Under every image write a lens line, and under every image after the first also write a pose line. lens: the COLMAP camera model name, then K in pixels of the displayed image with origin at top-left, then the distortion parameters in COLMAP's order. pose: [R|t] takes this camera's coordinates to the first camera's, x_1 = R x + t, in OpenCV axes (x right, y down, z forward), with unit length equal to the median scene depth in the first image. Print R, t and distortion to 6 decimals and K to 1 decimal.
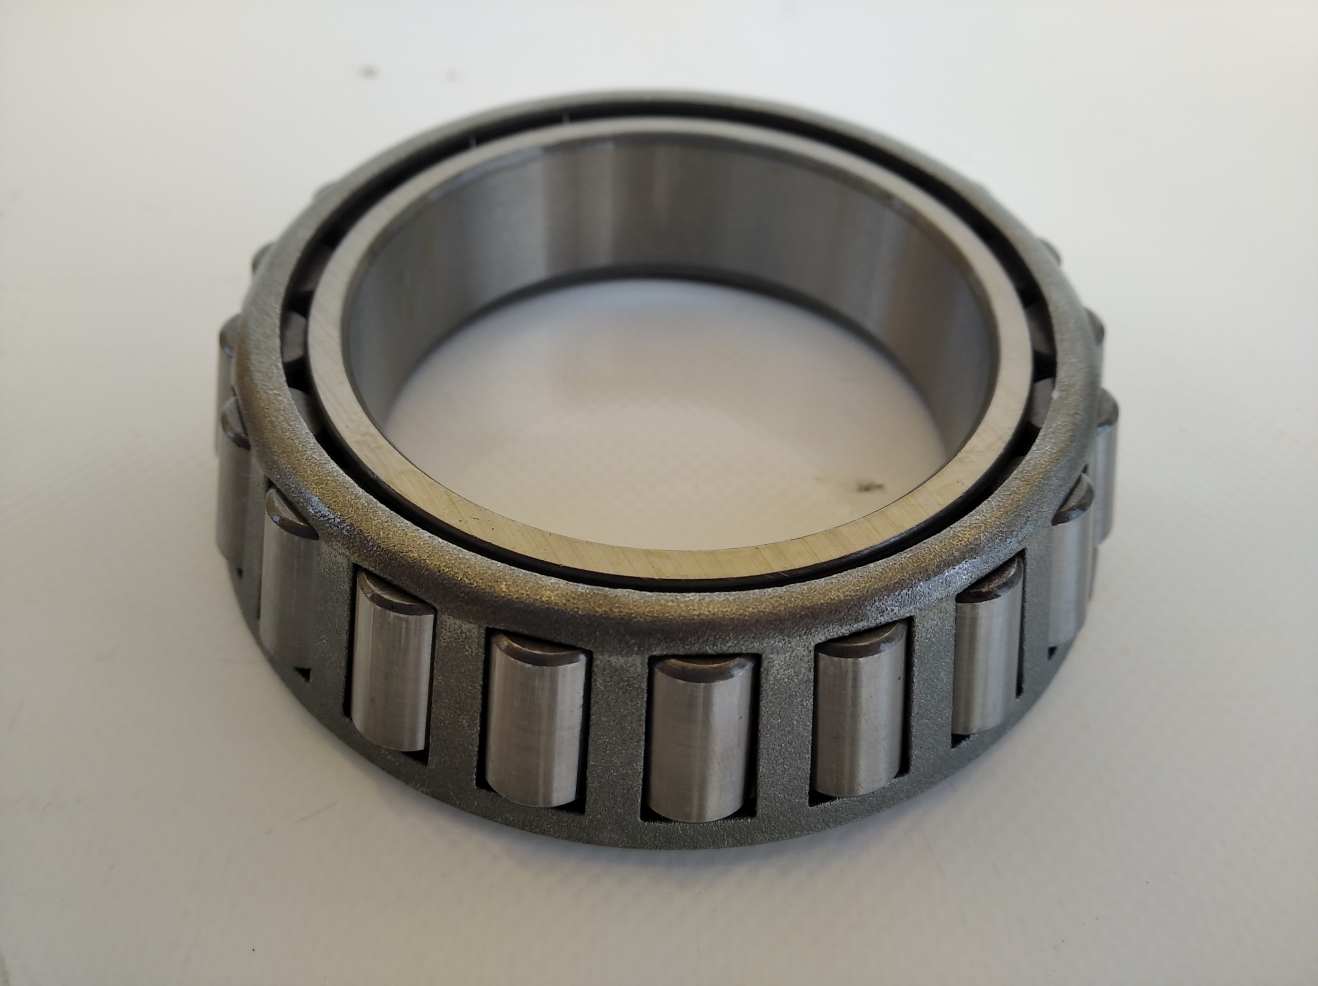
lens RADIAL K [[921.4, 0, 659.0], [0, 921.4, 493.0], [0, 0, 1]] dist [-0.058110, -0.002103]
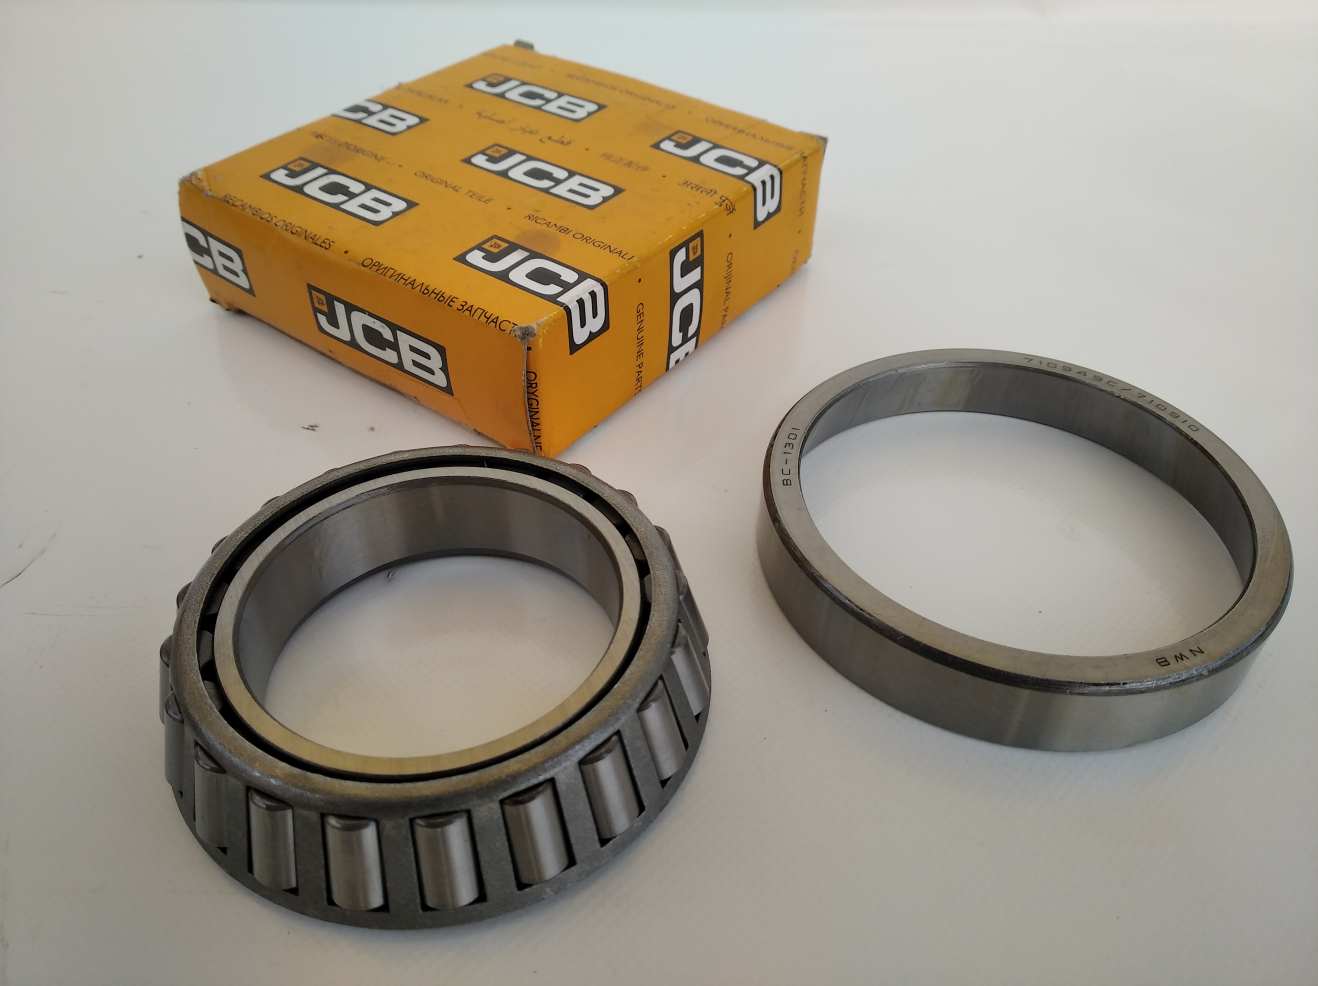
lens RADIAL K [[853.1, 0, 659.0], [0, 853.1, 493.0], [0, 0, 1]] dist [-0.069234, -0.001412]
pose [[0.988276, -0.099557, 0.115752, 0.326558], [0.115541, 0.983277, -0.140774, -0.158908], [-0.099801, 0.152498, 0.983252, -0.755101]]
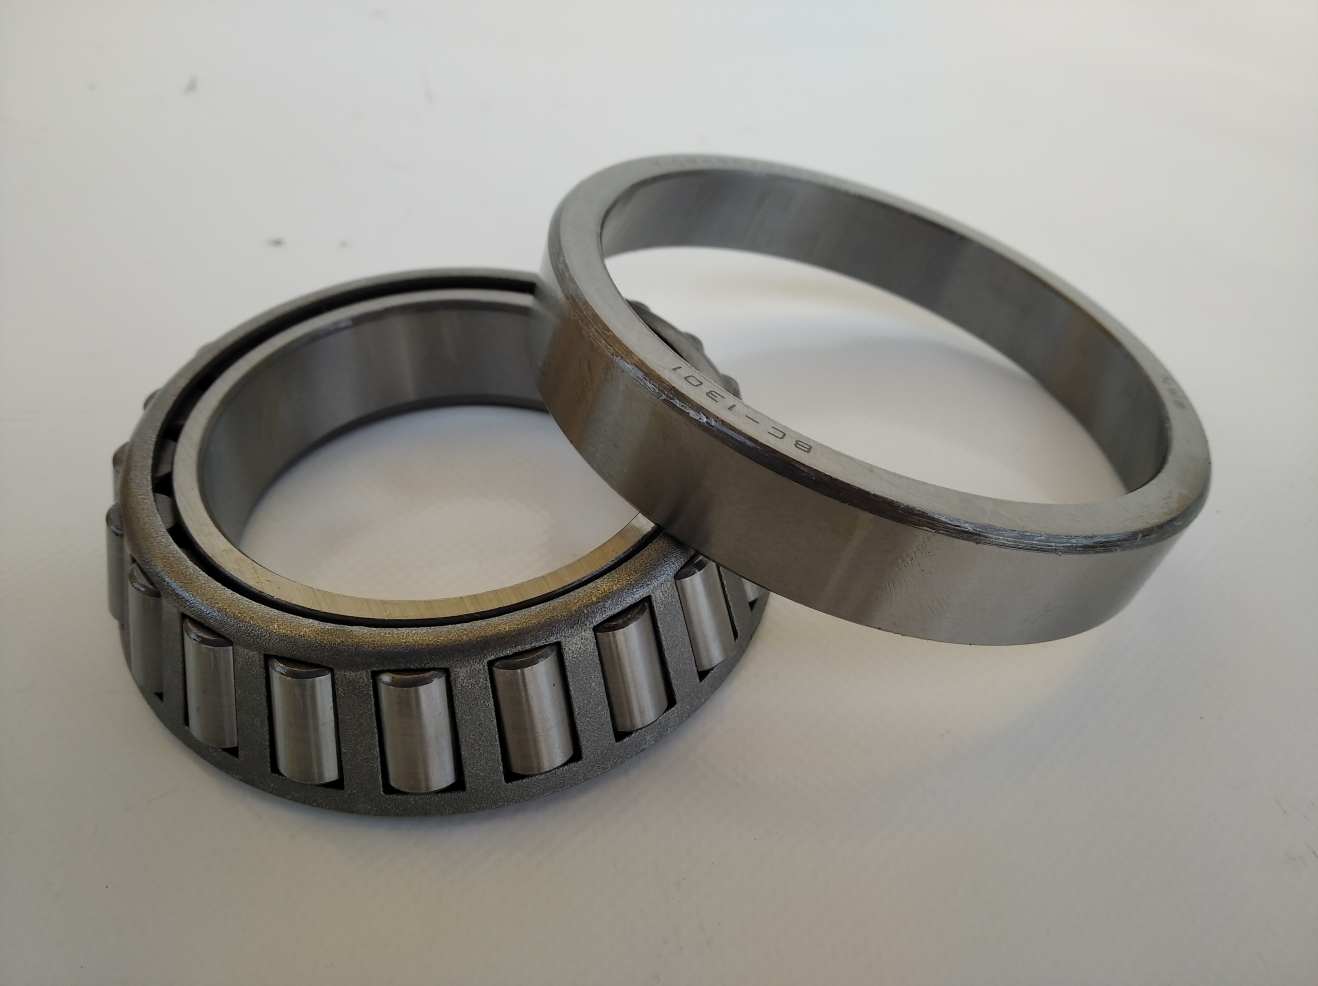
lens RADIAL K [[865.5, 0, 659.0], [0, 865.5, 493.0], [0, 0, 1]] dist [-0.003892, -0.108083]
pose [[0.999441, -0.018150, 0.028085, 0.374114], [0.020870, 0.994788, -0.099802, 0.036292], [-0.026127, 0.100333, 0.994611, -0.378858]]
